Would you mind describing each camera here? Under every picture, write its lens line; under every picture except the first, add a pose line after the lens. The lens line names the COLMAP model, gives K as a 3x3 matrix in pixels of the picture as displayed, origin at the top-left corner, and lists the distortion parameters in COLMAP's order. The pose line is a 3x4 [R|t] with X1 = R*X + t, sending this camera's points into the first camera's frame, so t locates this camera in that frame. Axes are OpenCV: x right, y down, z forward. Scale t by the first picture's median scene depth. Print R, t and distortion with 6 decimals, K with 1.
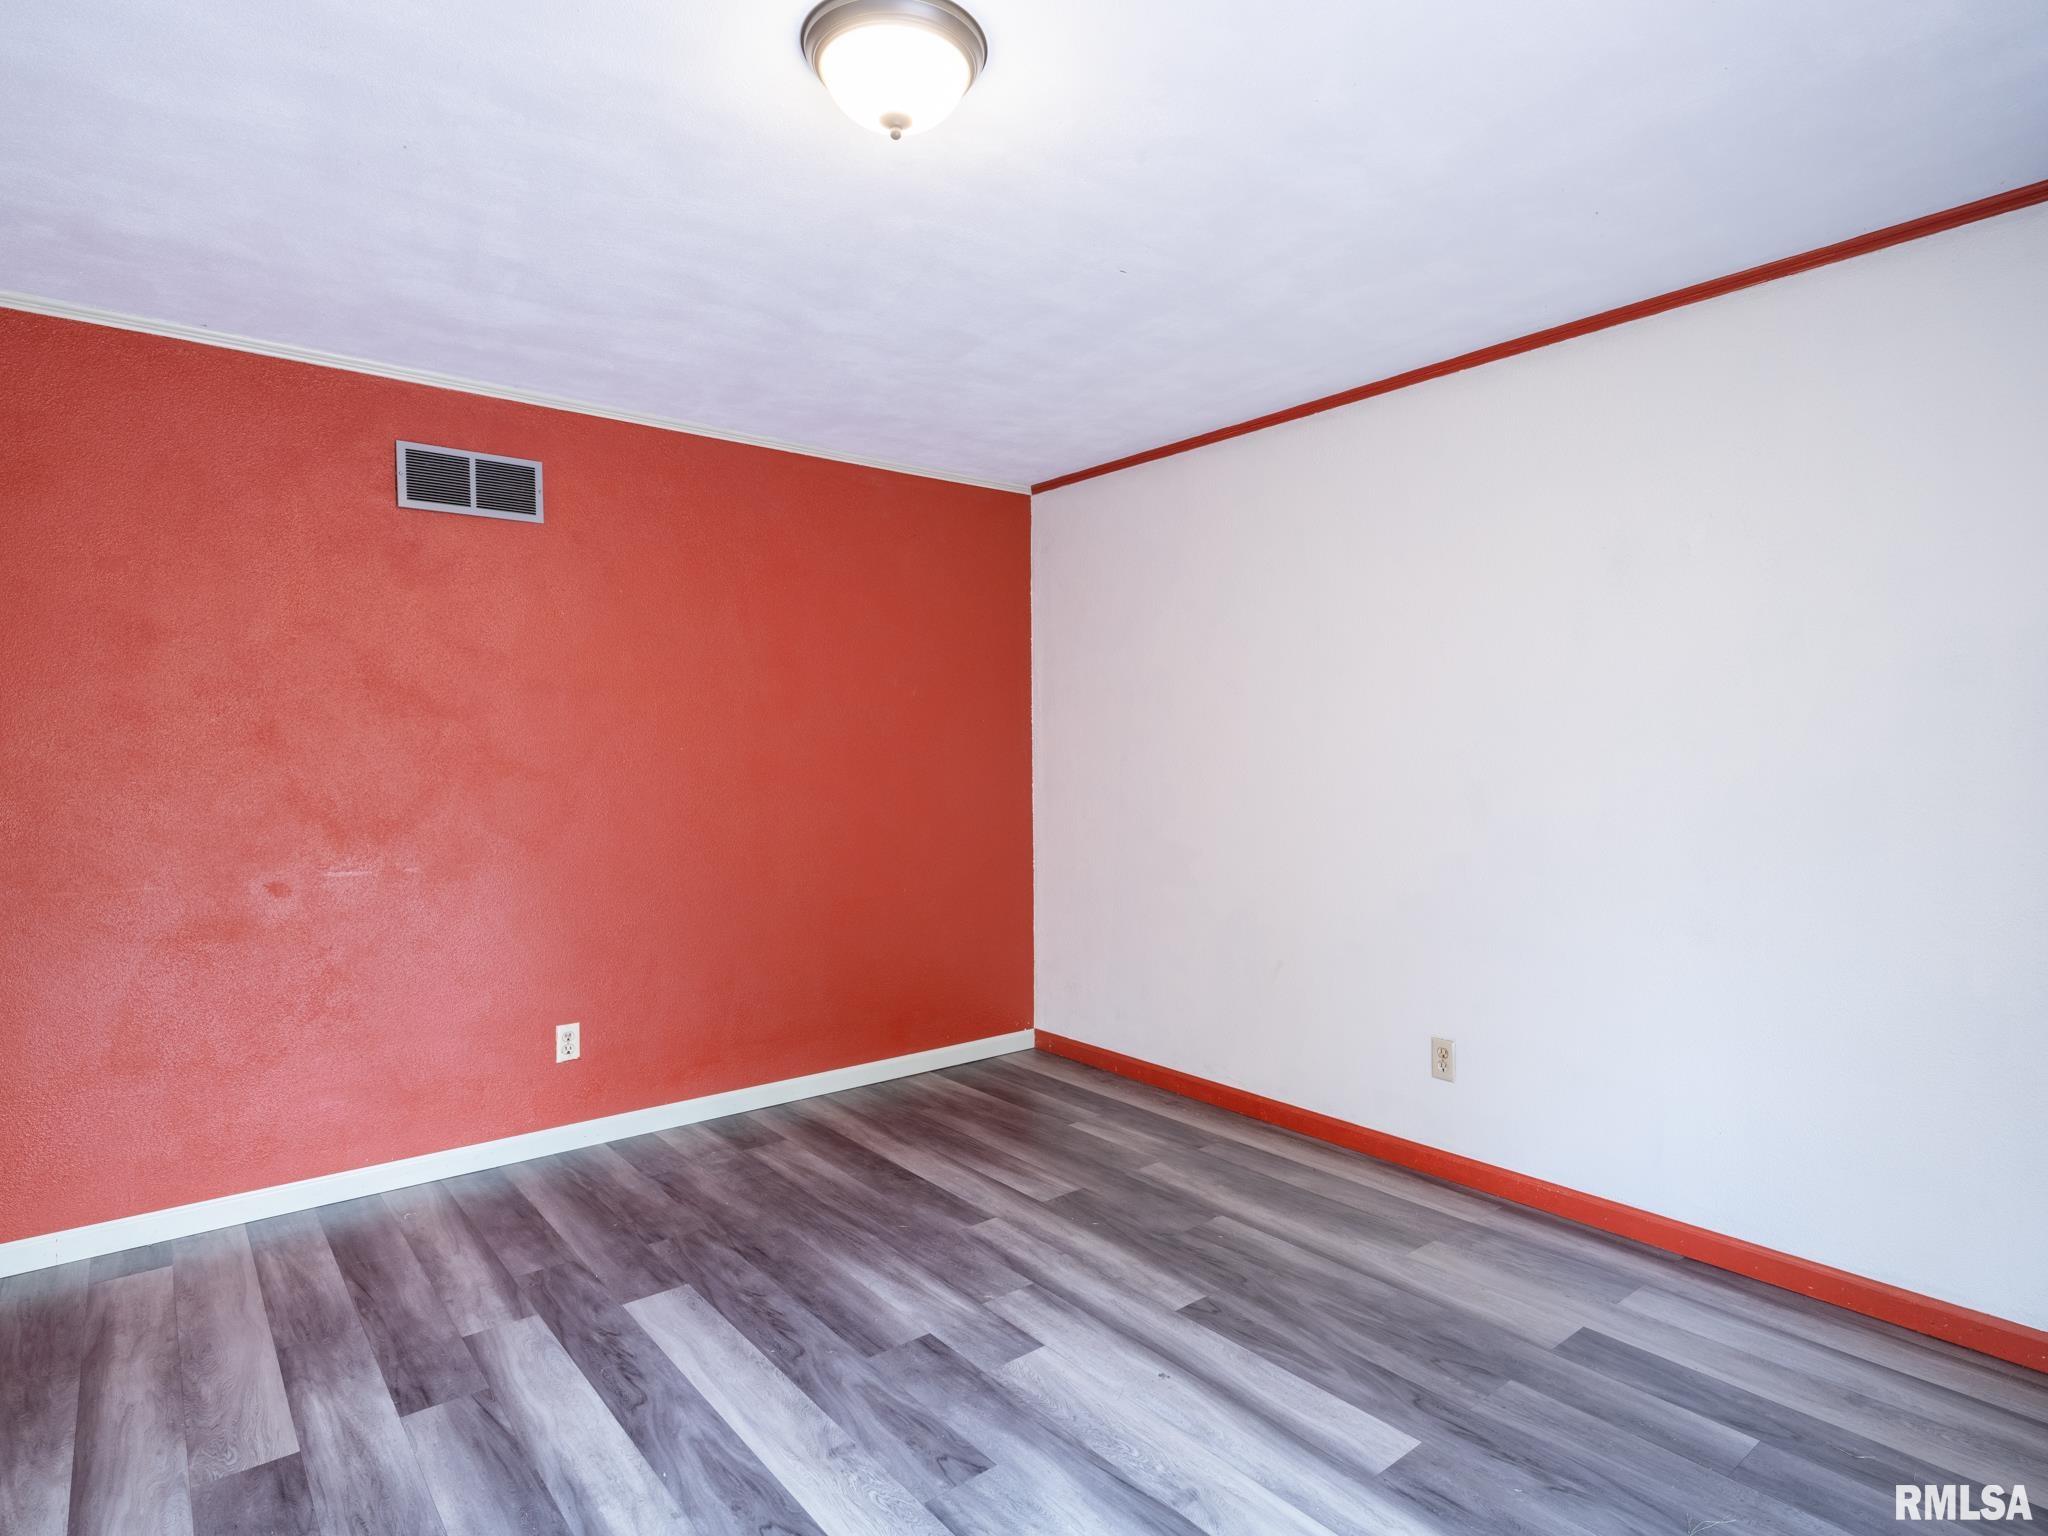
lens RADIAL K [[1106.0, 0, 1076.7], [0, 1106.0, 766.2], [0, 0, 1]] dist [0.006354, -0.004313]
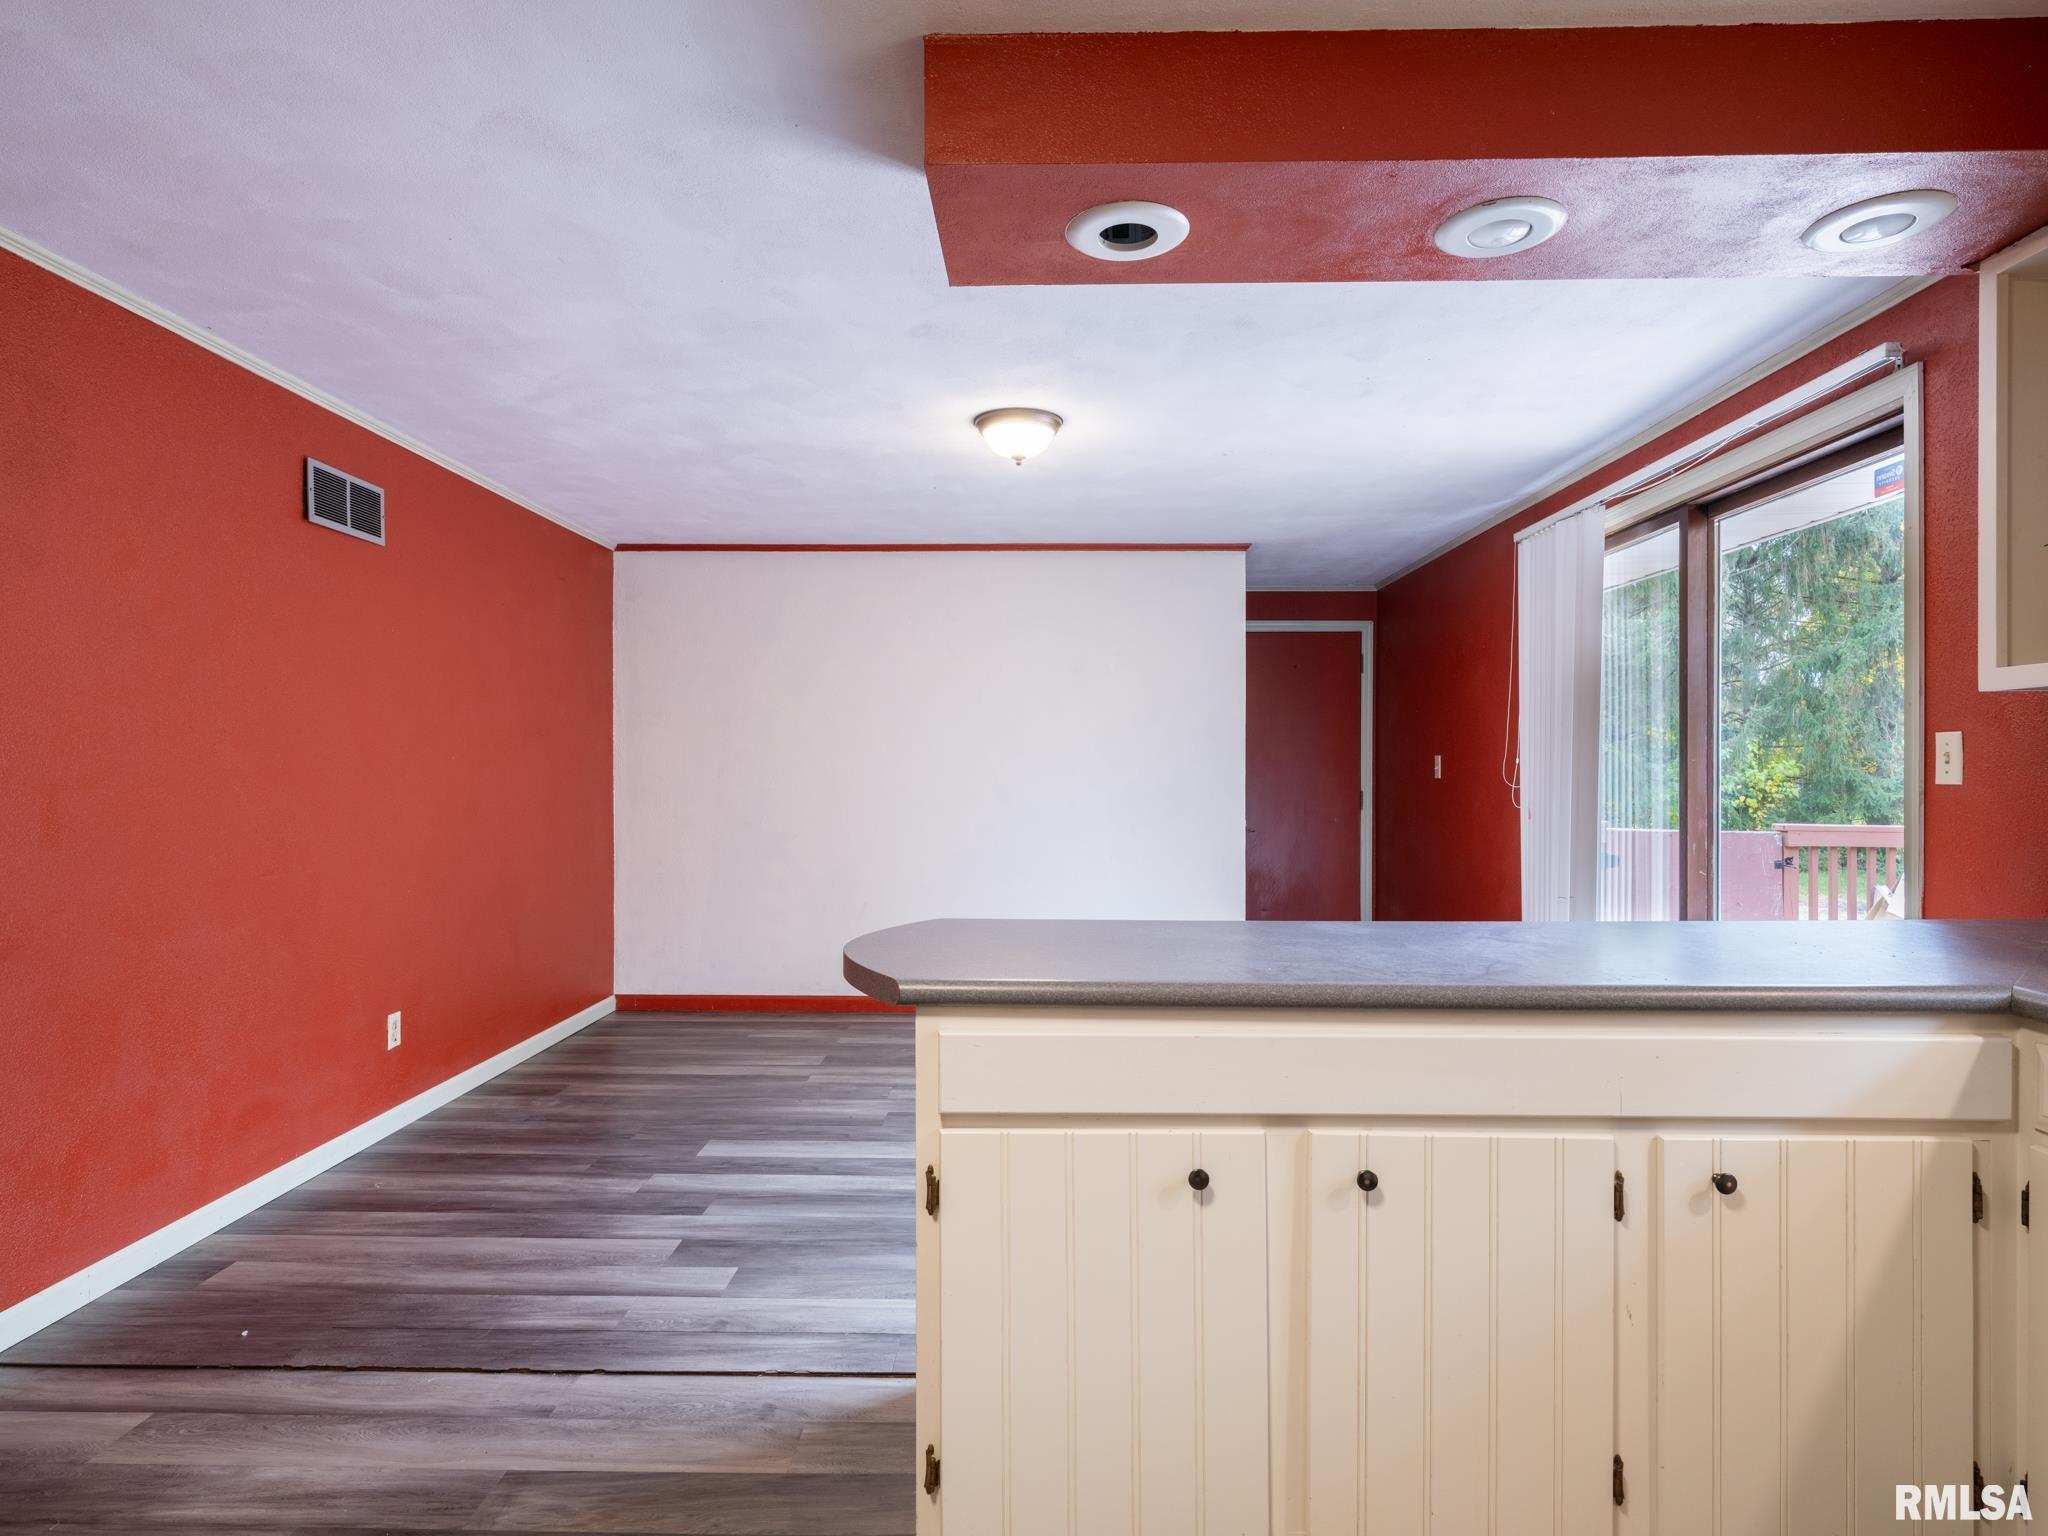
lens RADIAL K [[1106.0, 0, 1032.3], [0, 1106.0, 774.5], [0, 0, 1]] dist [0.006354, -0.004313]
pose [[0.650415, -0.001861, 0.759577, -0.928079], [0.012180, 0.999894, -0.007980, 0.019111], [-0.759481, 0.014442, 0.650369, -0.180052]]
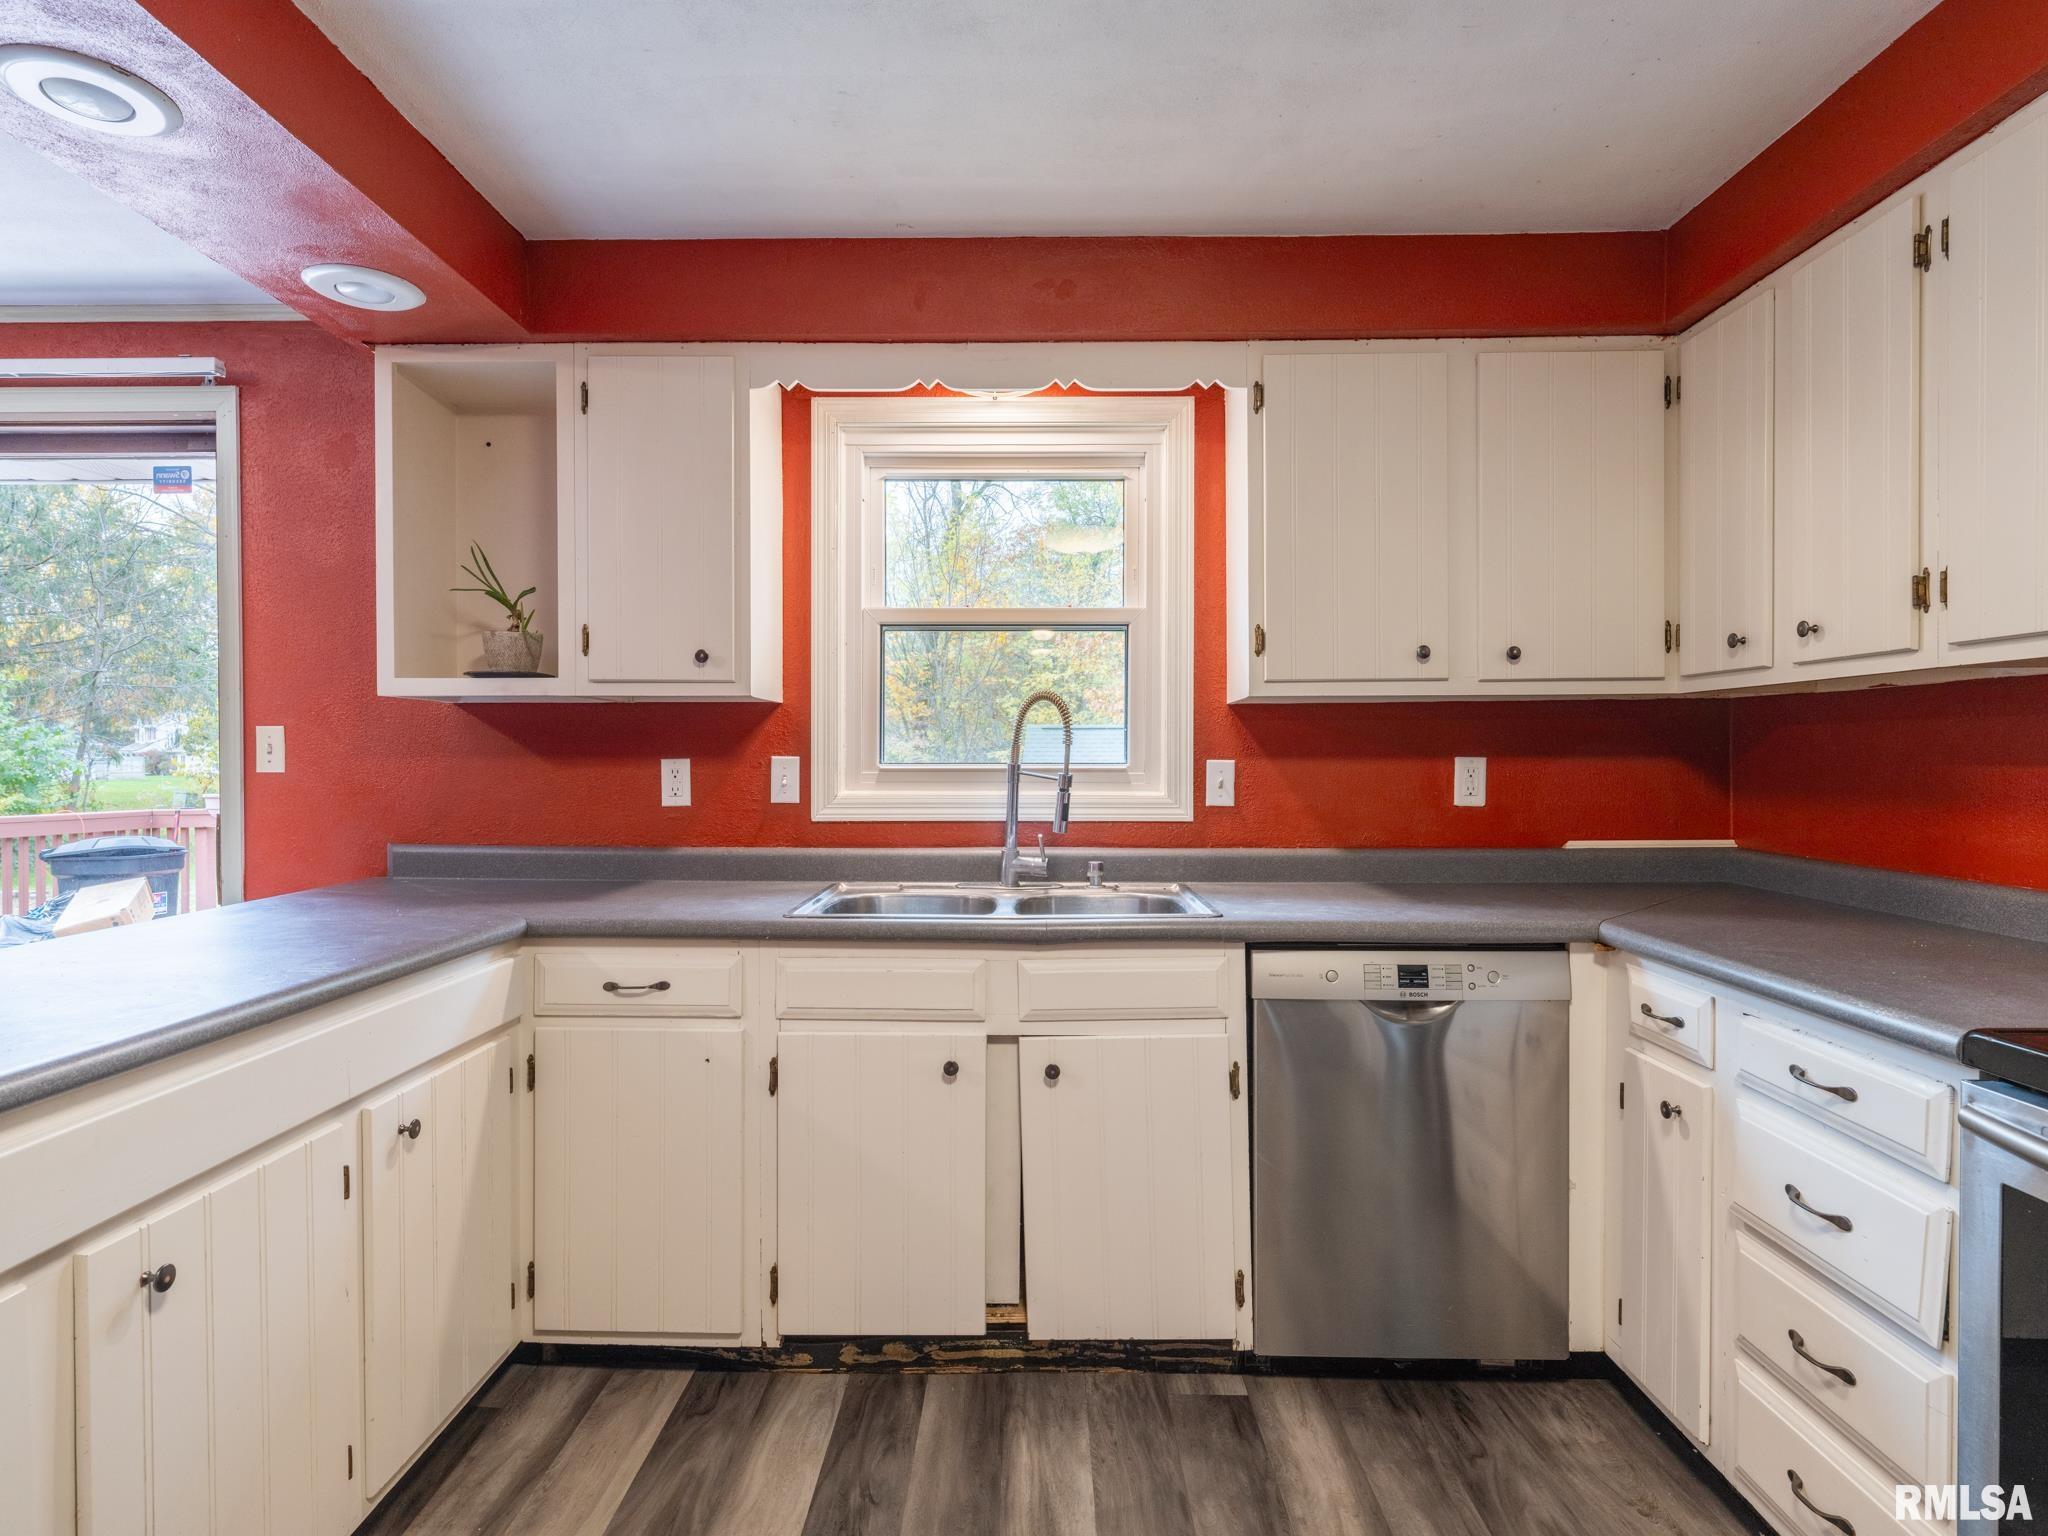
lens RADIAL K [[1106.0, 0, 1022.3], [0, 1106.0, 770.2], [0, 0, 1]] dist [0.006354, -0.004313]
pose [[-0.765800, -0.004268, 0.643064, -0.939958], [0.011519, 0.999727, 0.020353, 0.014585], [-0.642975, 0.022994, -0.765542, 0.133223]]
